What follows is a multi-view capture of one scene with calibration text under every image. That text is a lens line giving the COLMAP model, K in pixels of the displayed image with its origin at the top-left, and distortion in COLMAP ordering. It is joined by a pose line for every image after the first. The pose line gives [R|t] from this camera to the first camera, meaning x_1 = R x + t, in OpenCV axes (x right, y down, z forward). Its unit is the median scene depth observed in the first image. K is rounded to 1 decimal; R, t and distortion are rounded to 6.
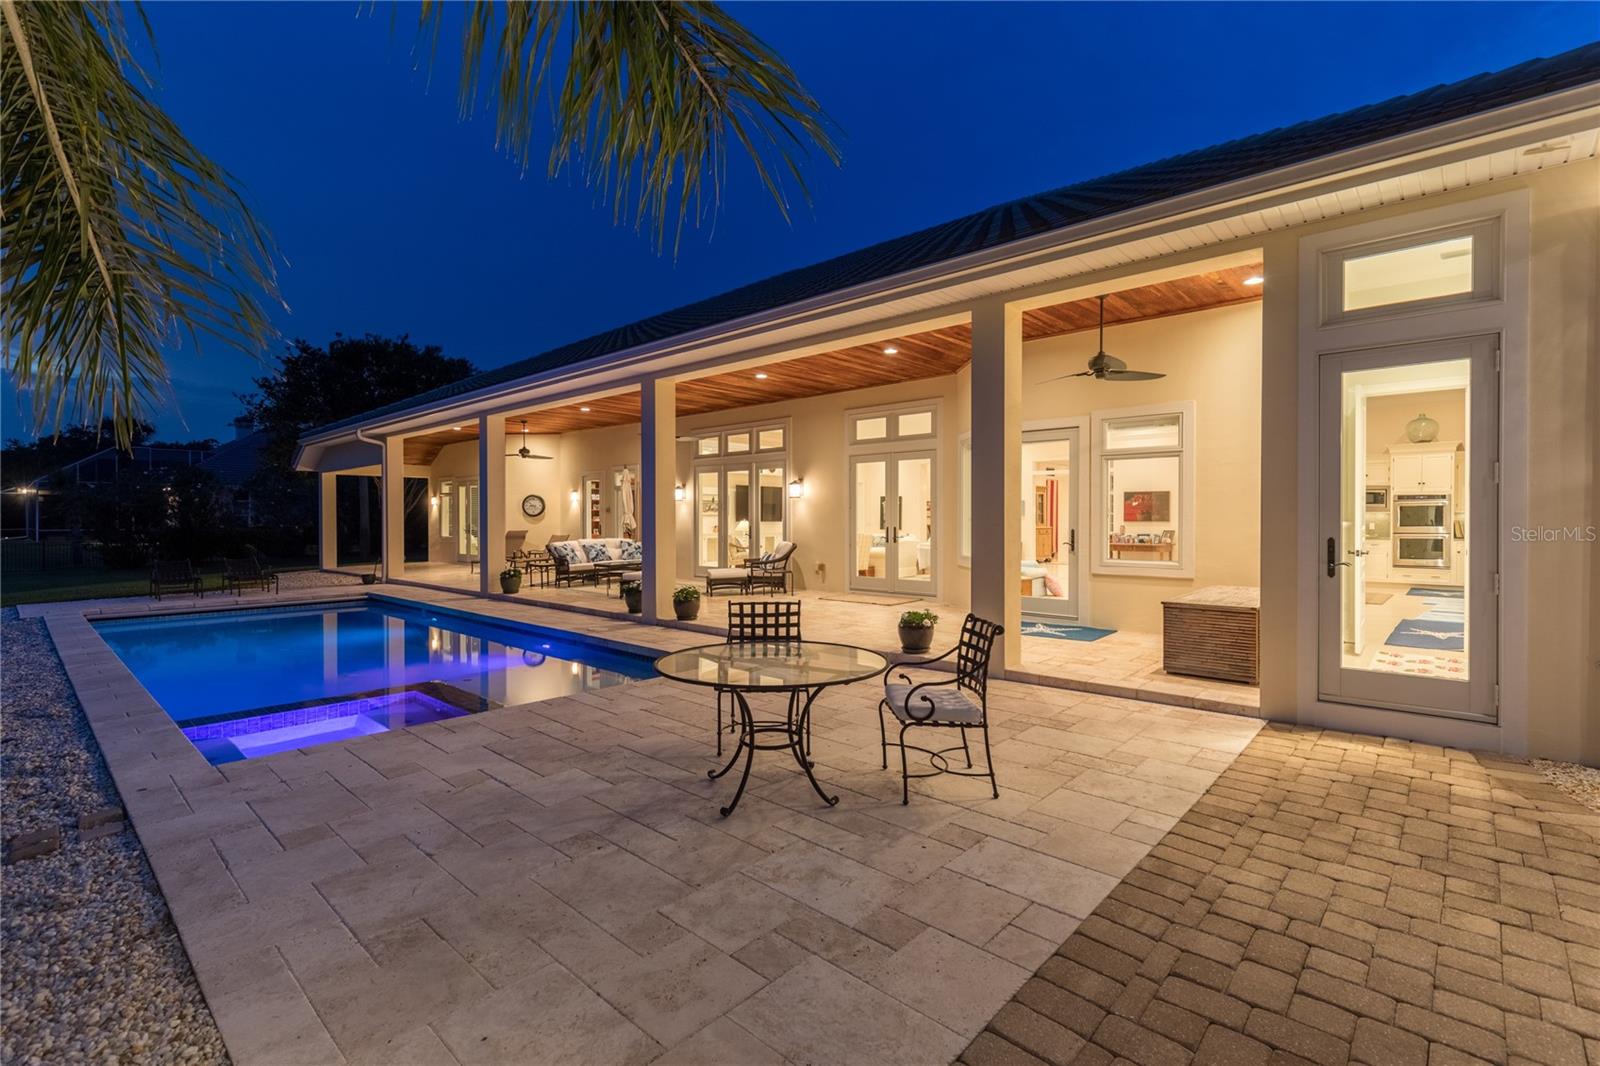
lens RADIAL K [[737.7, 0, 797.0], [0, 737.7, 523.5], [0, 0, 1]] dist [0.008387, -0.002918]
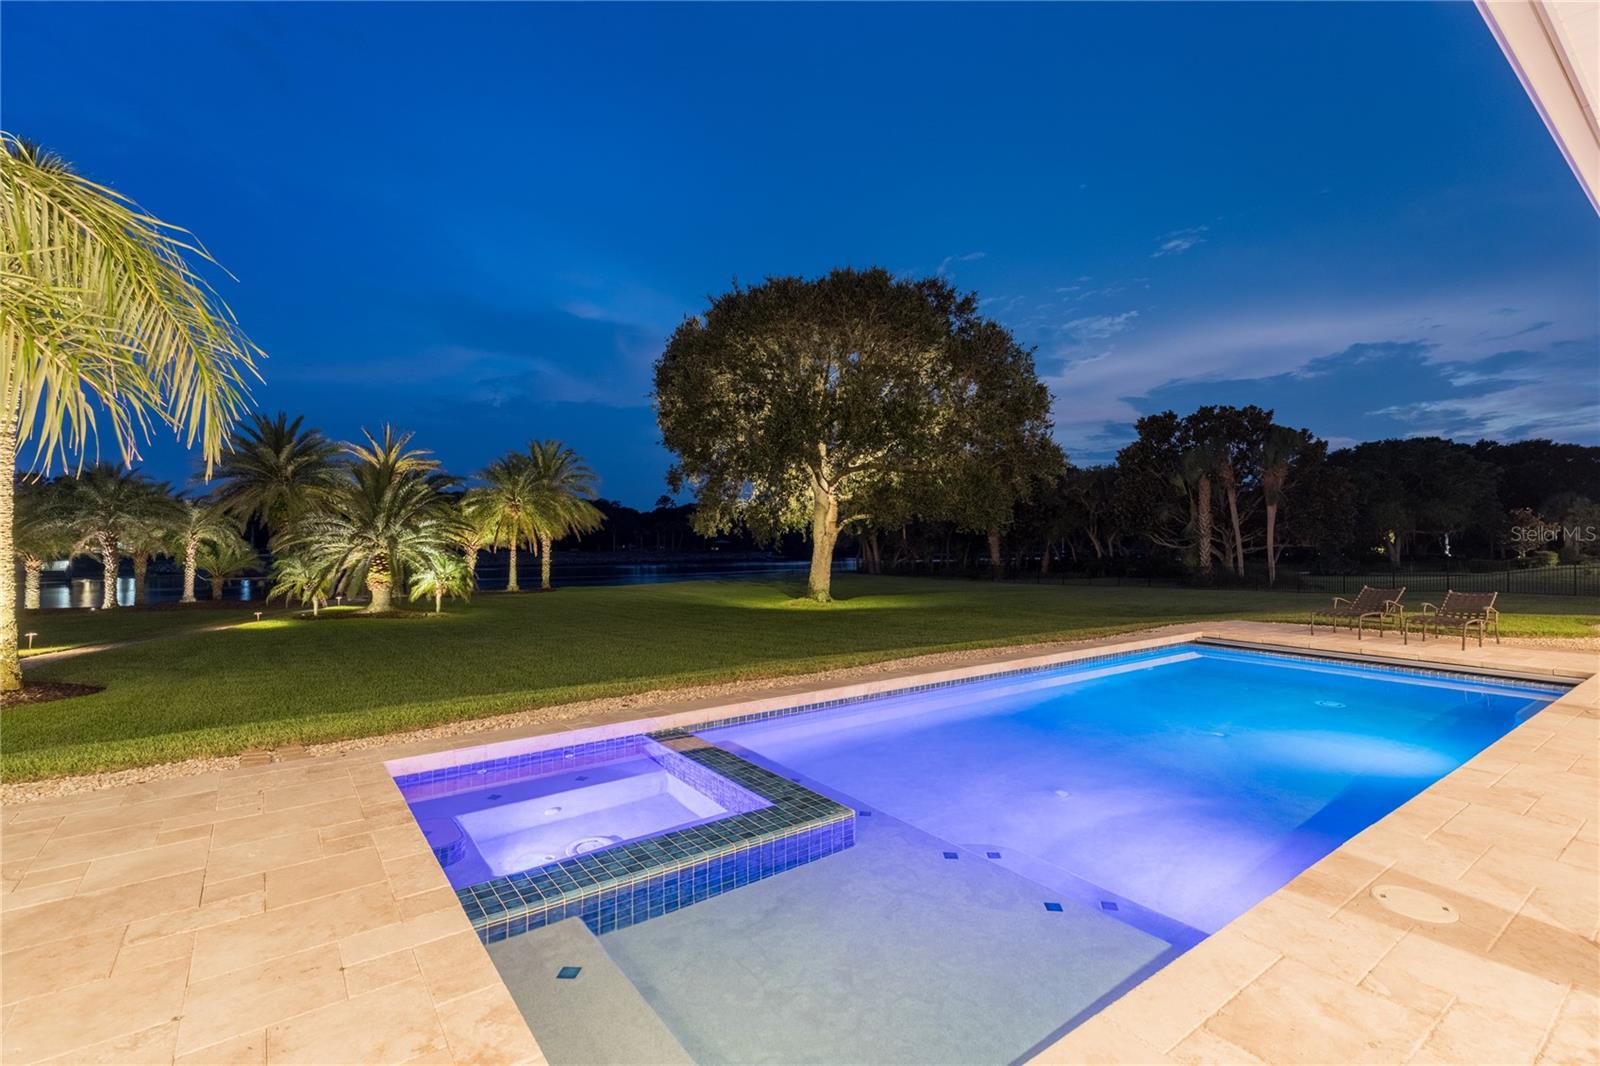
lens RADIAL K [[737.7, 0, 809.4], [0, 737.7, 522.4], [0, 0, 1]] dist [0.008387, -0.002918]
pose [[-0.180467, -0.019862, -0.983381, 0.058035], [-0.008420, 0.999791, -0.018648, 0.001492], [0.983545, 0.004915, -0.180596, 0.772172]]
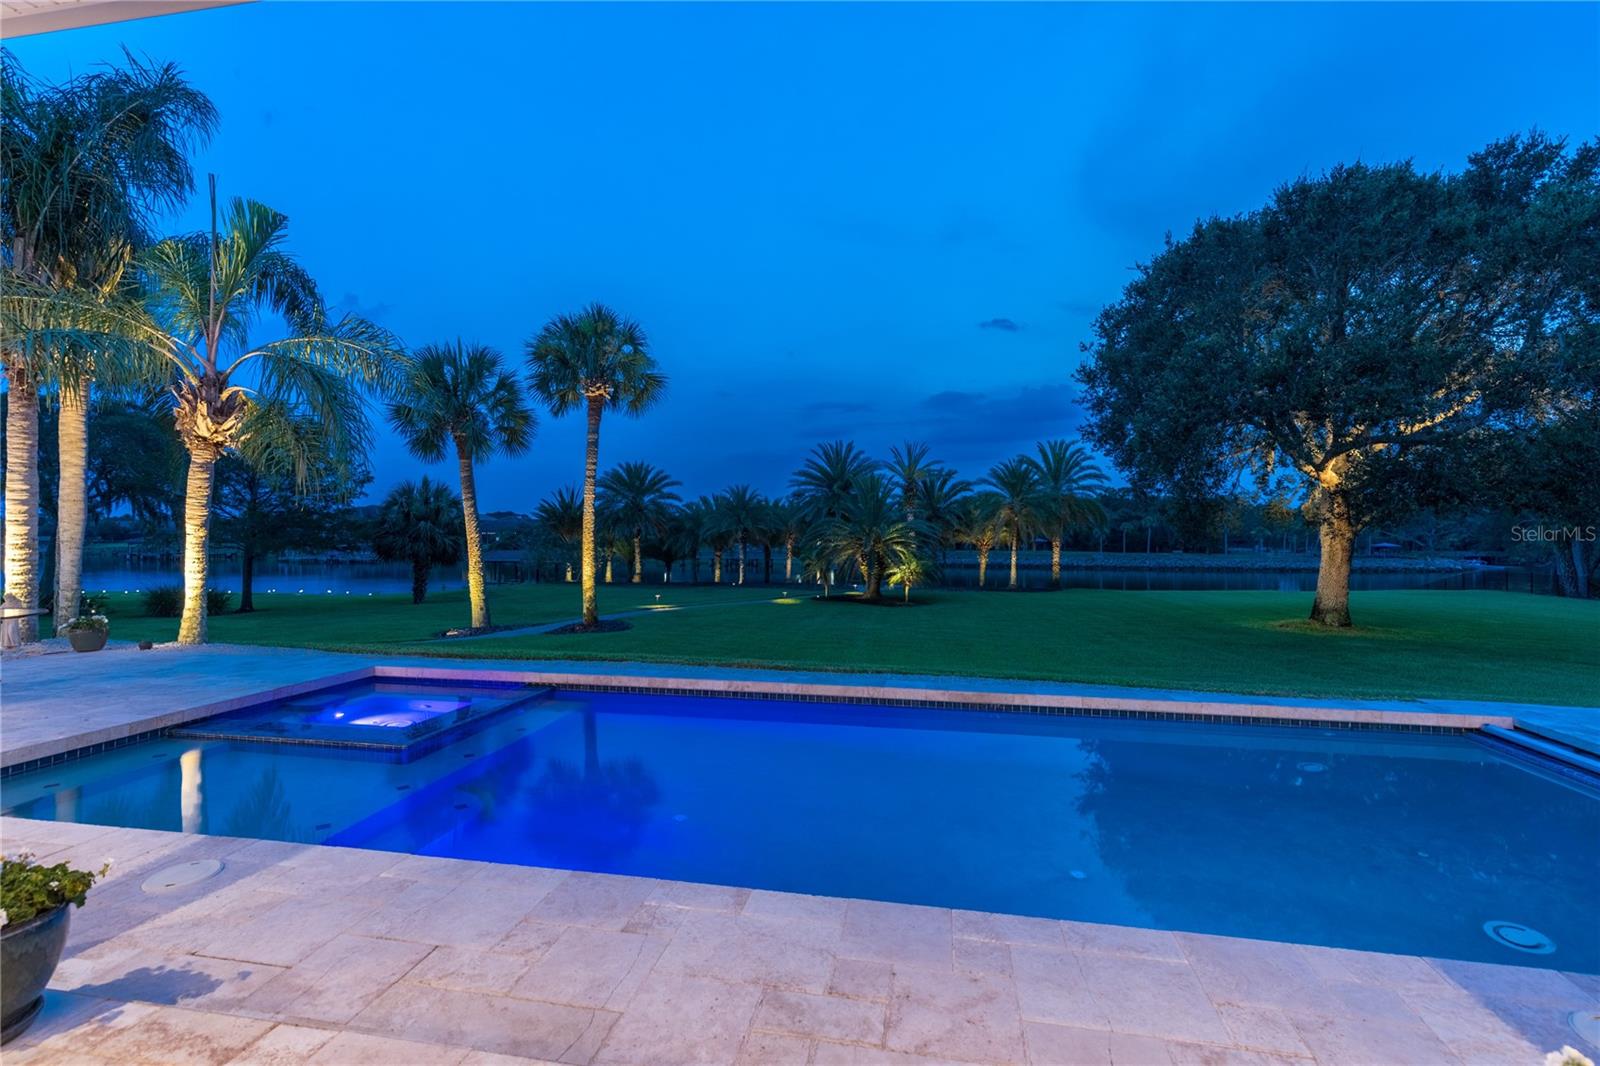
lens RADIAL K [[737.7, 0, 804.8], [0, 737.7, 534.9], [0, 0, 1]] dist [0.008387, -0.002918]
pose [[-0.848267, -0.003826, -0.529555, -0.292756], [-0.008005, 0.999952, 0.005598, -0.008106], [0.529508, 0.008987, -0.848257, 1.310148]]
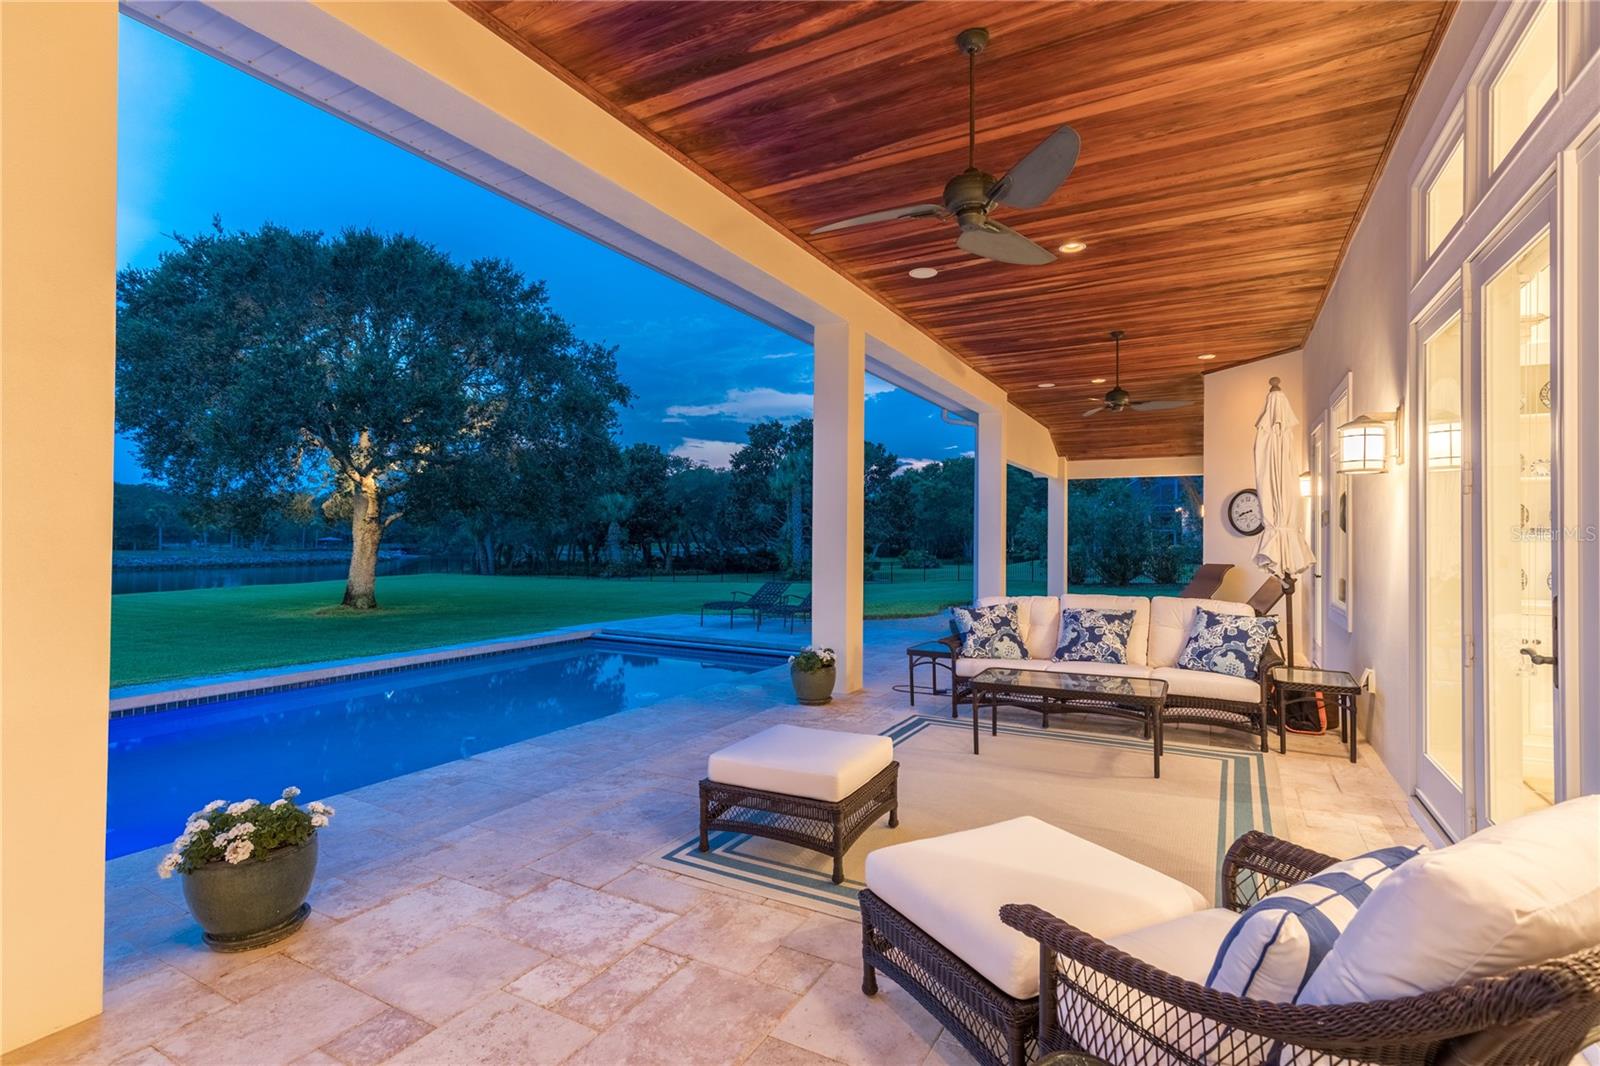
lens RADIAL K [[737.7, 0, 795.8], [0, 737.7, 530.8], [0, 0, 1]] dist [0.008387, -0.002918]
pose [[0.224554, -0.004092, -0.974453, 0.042972], [-0.013247, 0.999886, -0.007251, -0.009725], [0.974372, 0.014537, 0.224474, 1.162793]]
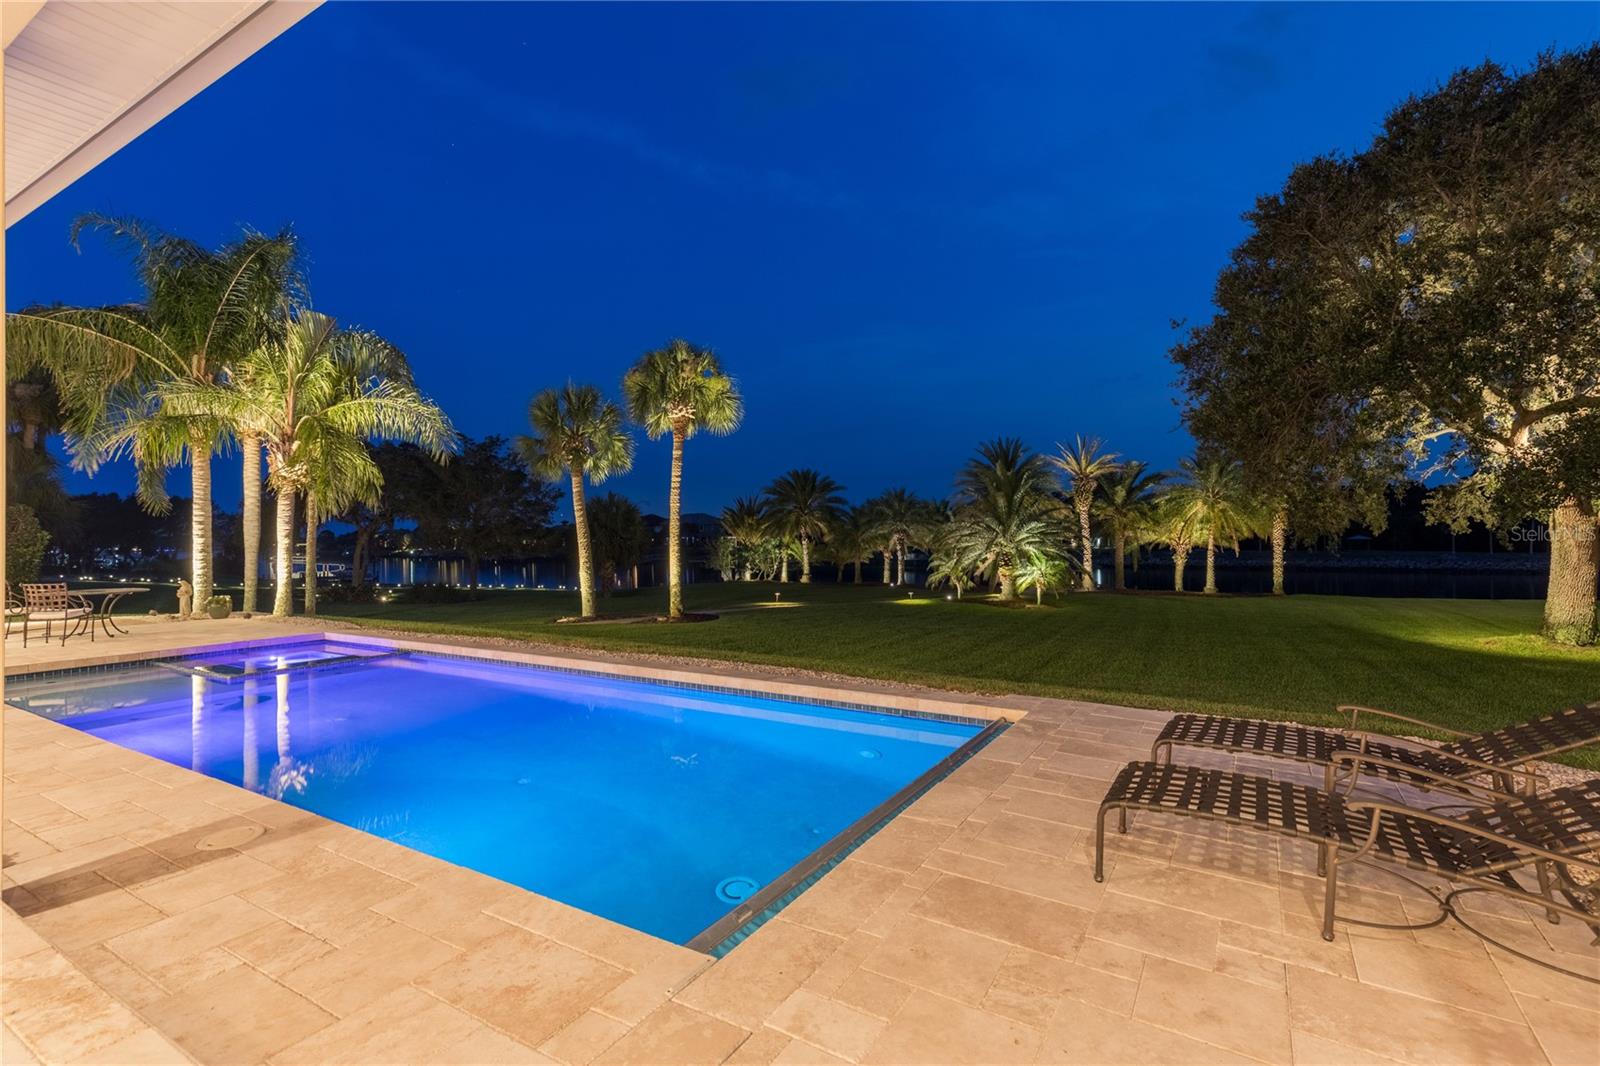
lens RADIAL K [[737.7, 0, 801.1], [0, 737.7, 528.8], [0, 0, 1]] dist [0.008387, -0.002918]
pose [[-0.980461, 0.005851, -0.196625, -0.728139], [0.006960, 0.999964, -0.004949, -0.008604], [0.196589, -0.006221, -0.980466, 1.596562]]
